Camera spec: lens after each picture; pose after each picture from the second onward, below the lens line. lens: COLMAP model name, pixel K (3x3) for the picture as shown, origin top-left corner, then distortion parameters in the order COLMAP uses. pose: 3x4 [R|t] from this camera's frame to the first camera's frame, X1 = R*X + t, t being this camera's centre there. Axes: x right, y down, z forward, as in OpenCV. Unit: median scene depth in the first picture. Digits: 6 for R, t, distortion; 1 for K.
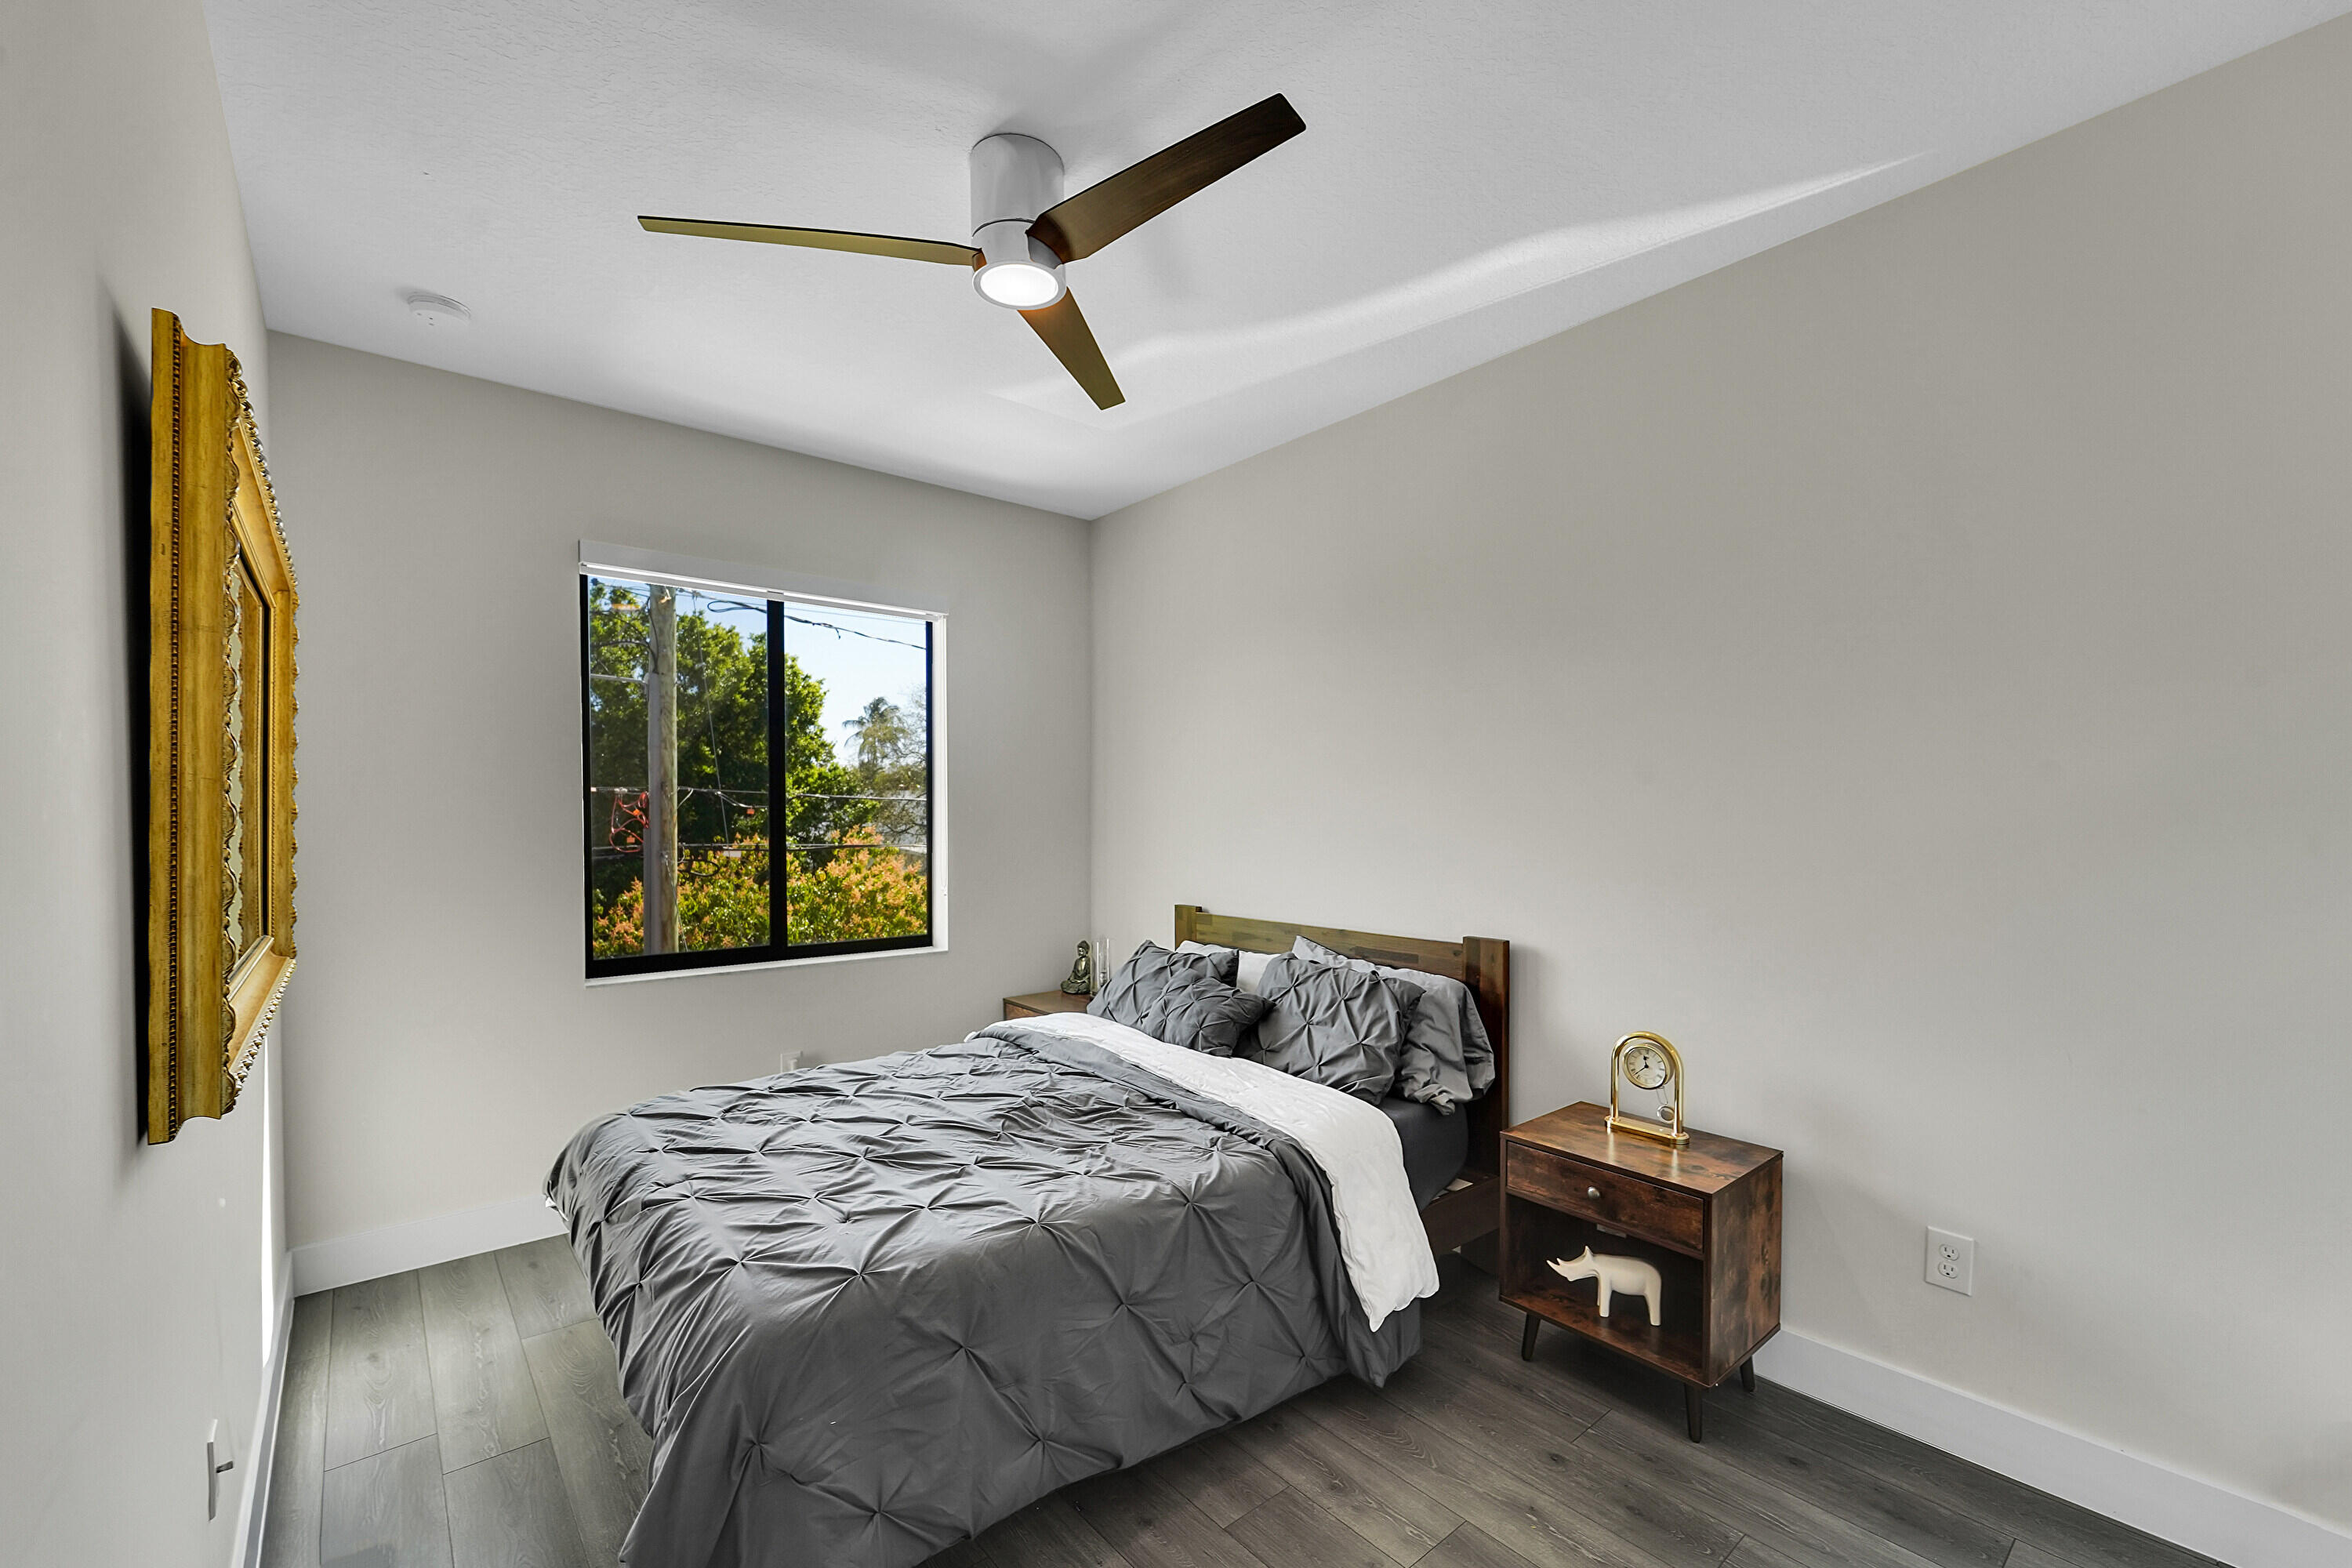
lens RADIAL K [[966.3, 0, 1193.8], [0, 966.3, 808.5], [0, 0, 1]] dist [-0.000802, 0.000888]
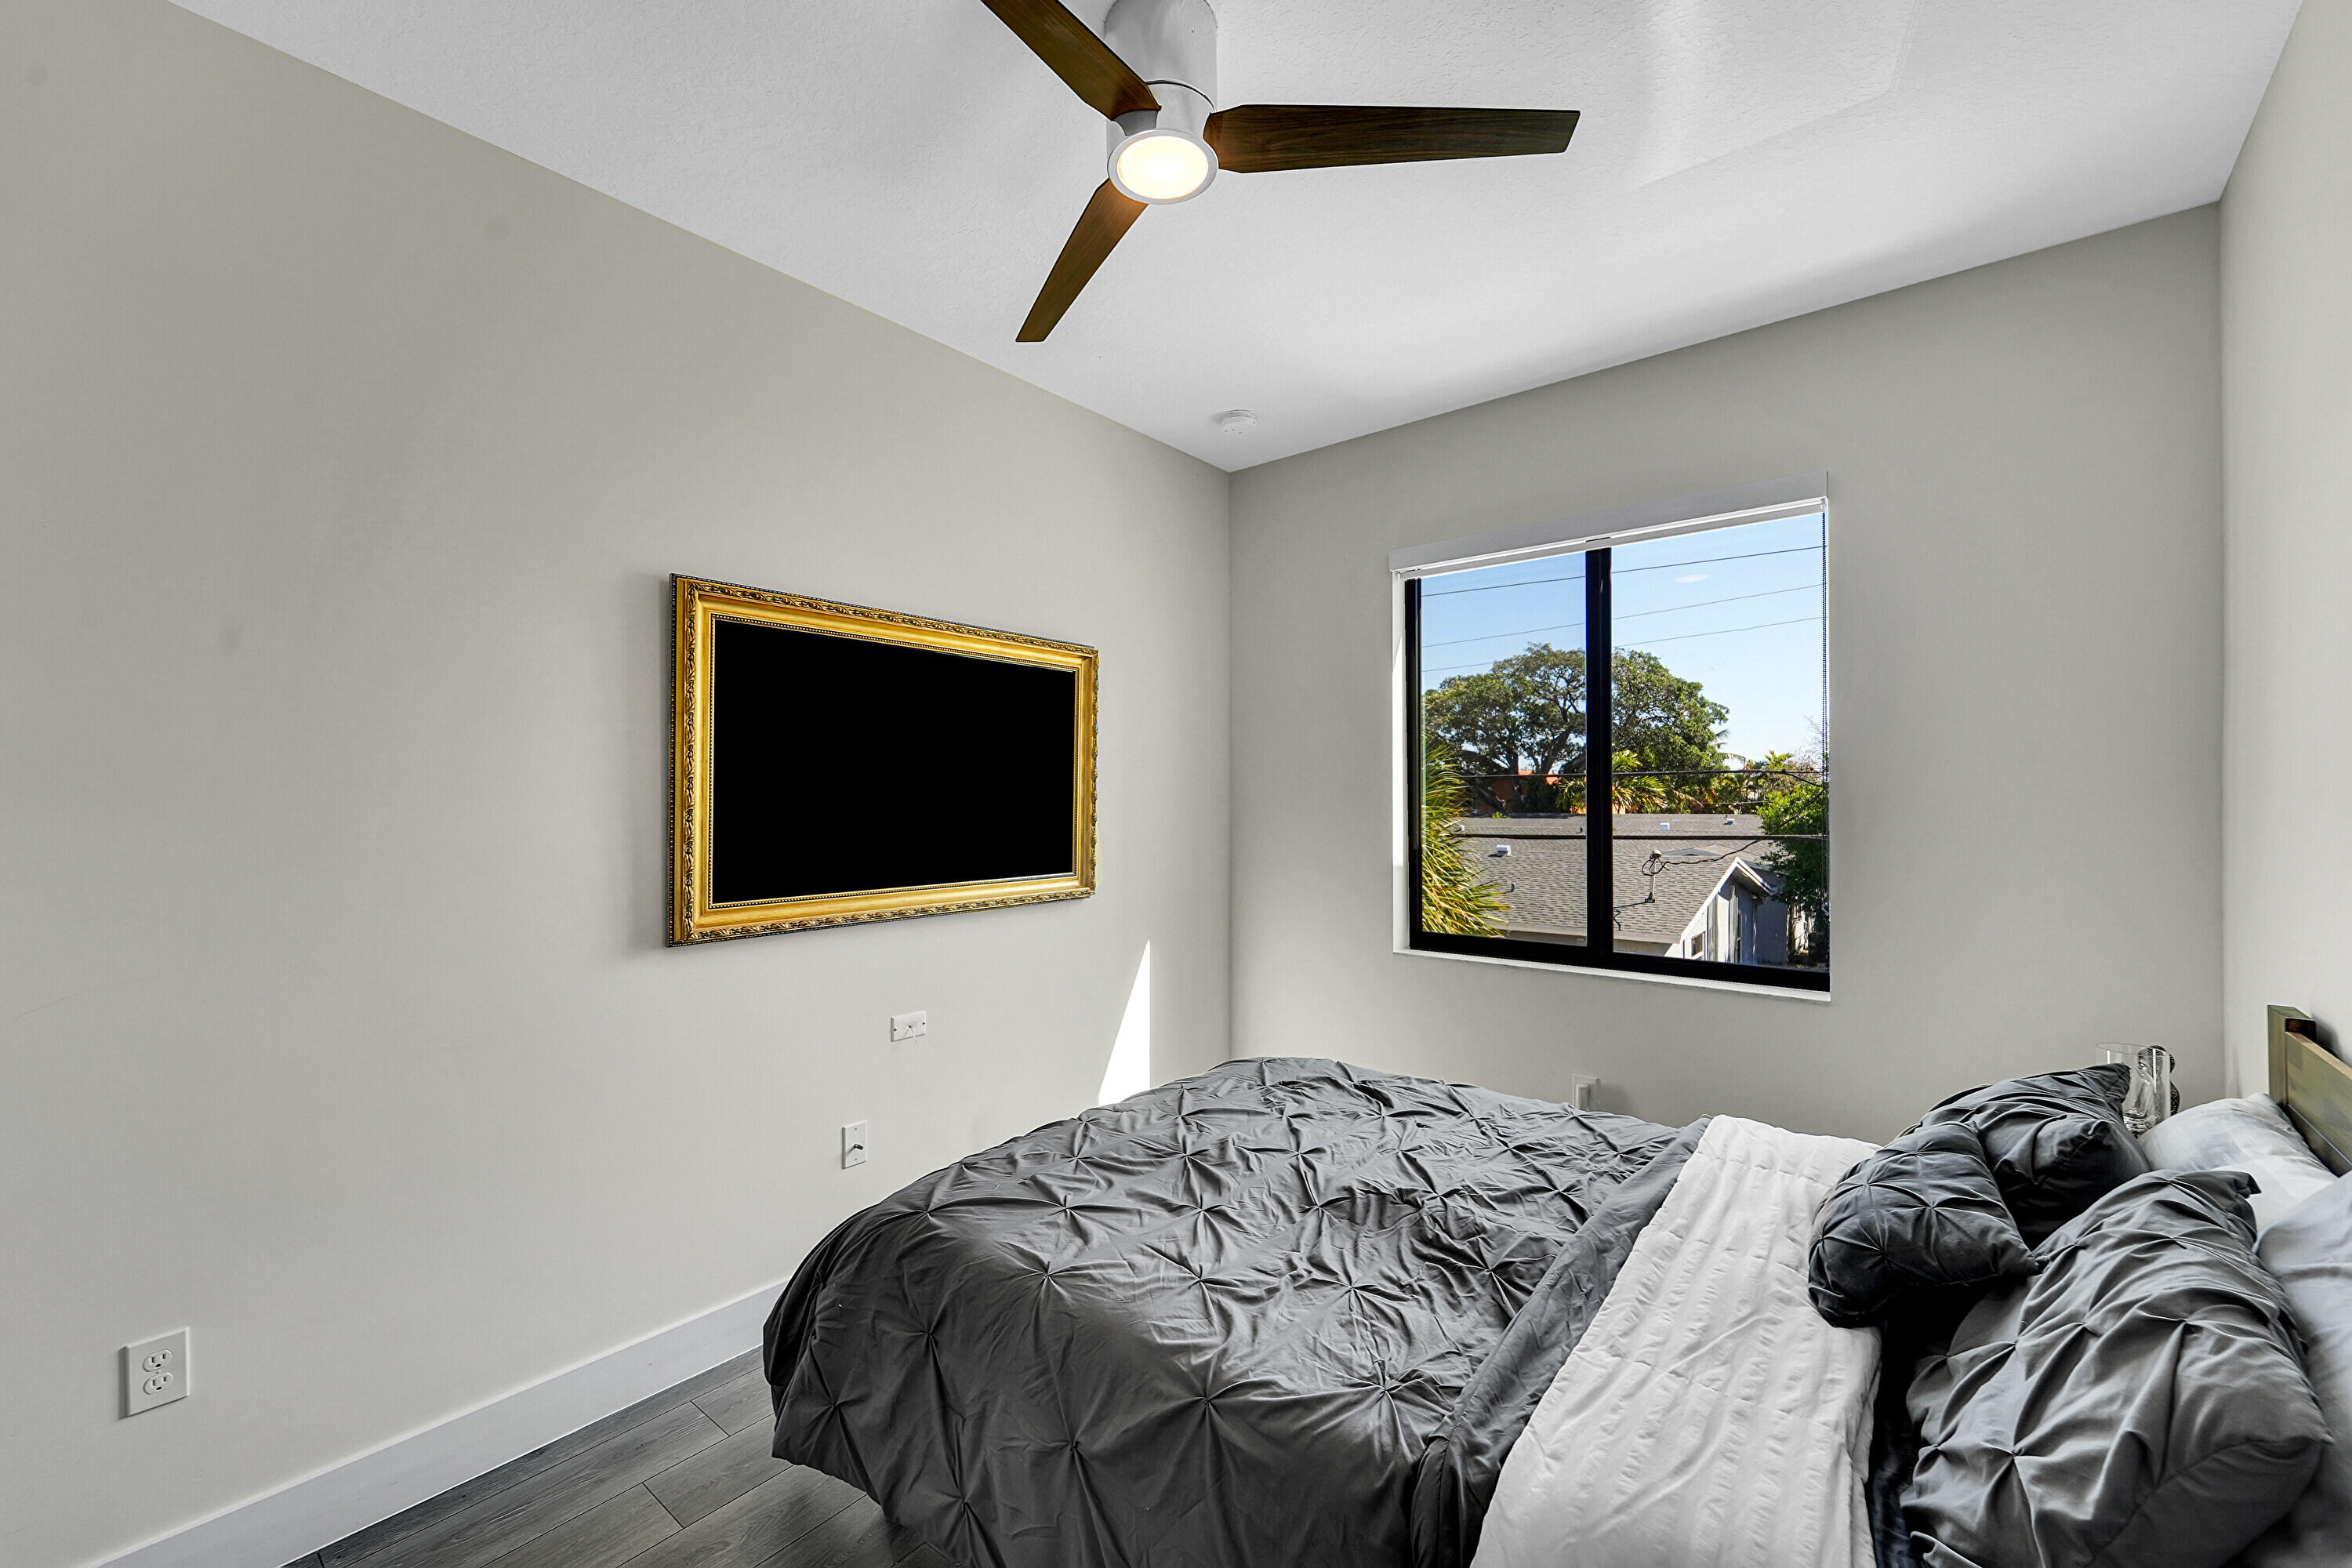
lens RADIAL K [[966.3, 0, 1178.2], [0, 966.3, 782.7], [0, 0, 1]] dist [-0.000802, 0.000888]
pose [[0.171139, -0.014750, -0.985137, 0.466378], [0.003795, 0.999890, -0.014312, 0.005603], [0.985240, -0.001290, 0.171176, 0.643584]]
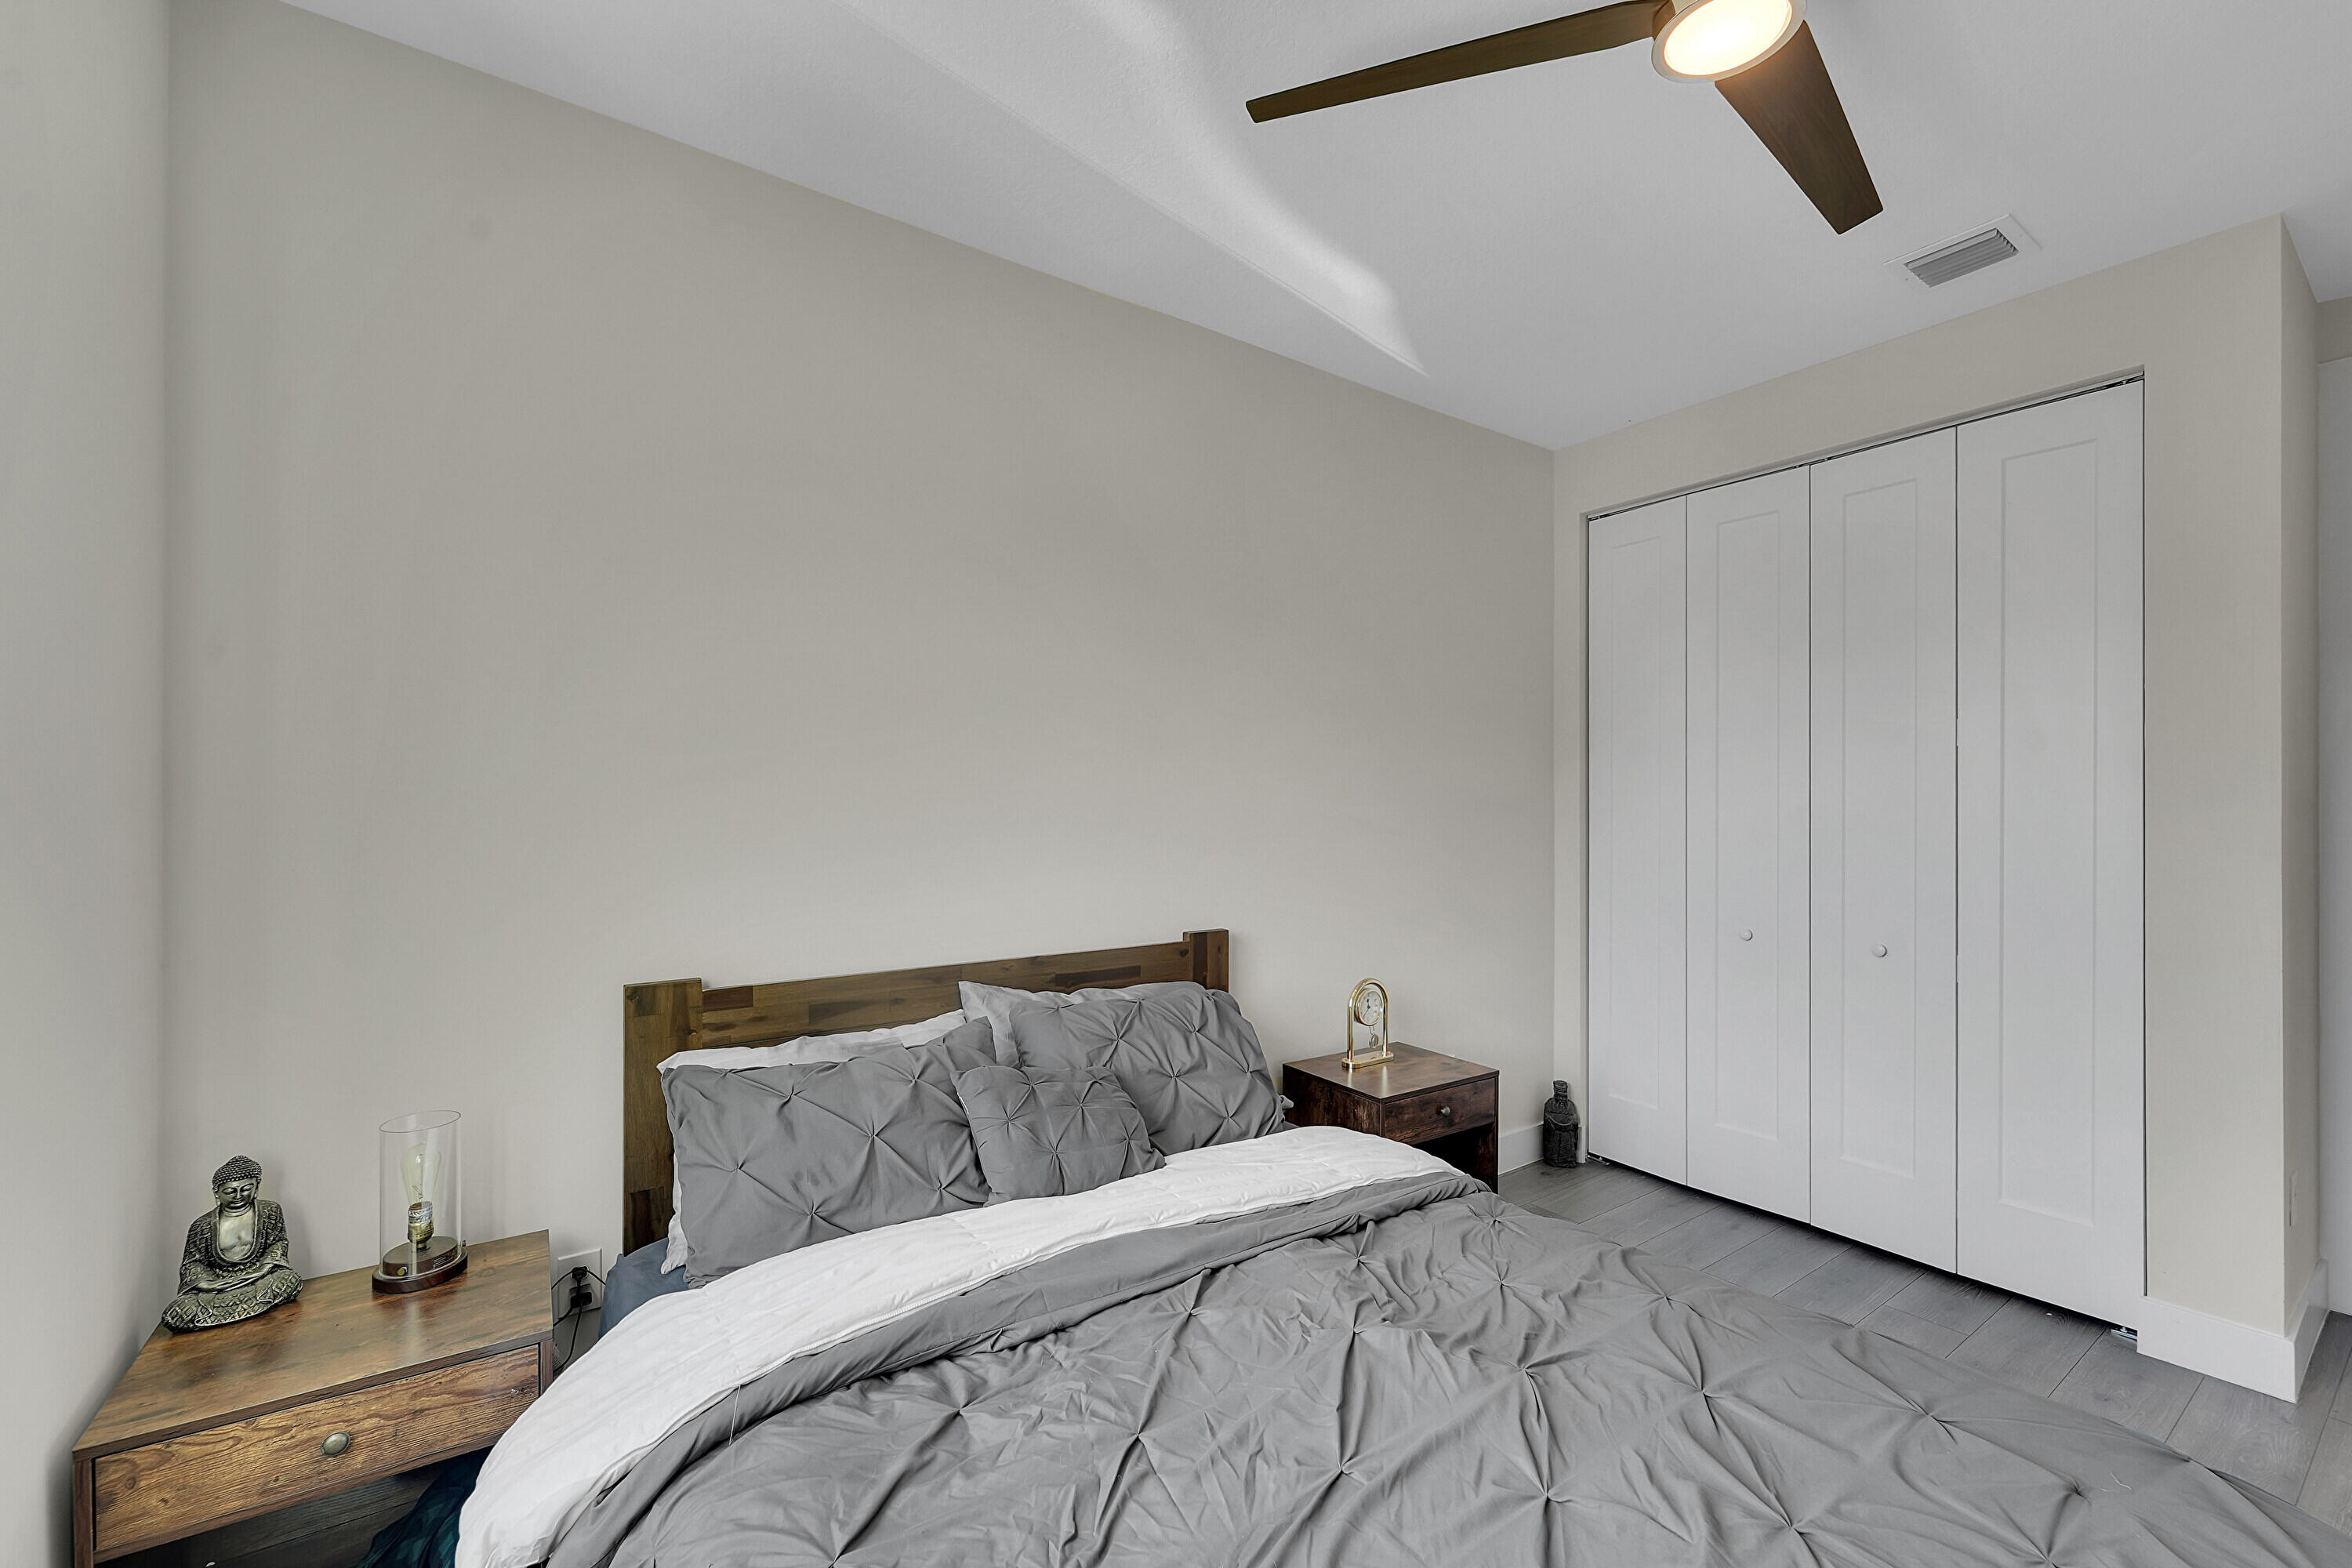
lens RADIAL K [[966.3, 0, 1187.5], [0, 966.3, 797.1], [0, 0, 1]] dist [-0.000802, 0.000888]
pose [[0.094214, 0.008787, 0.995513, -0.653936], [-0.004499, 0.999955, -0.008401, 0.014506], [-0.995542, -0.003687, 0.094249, 0.969492]]
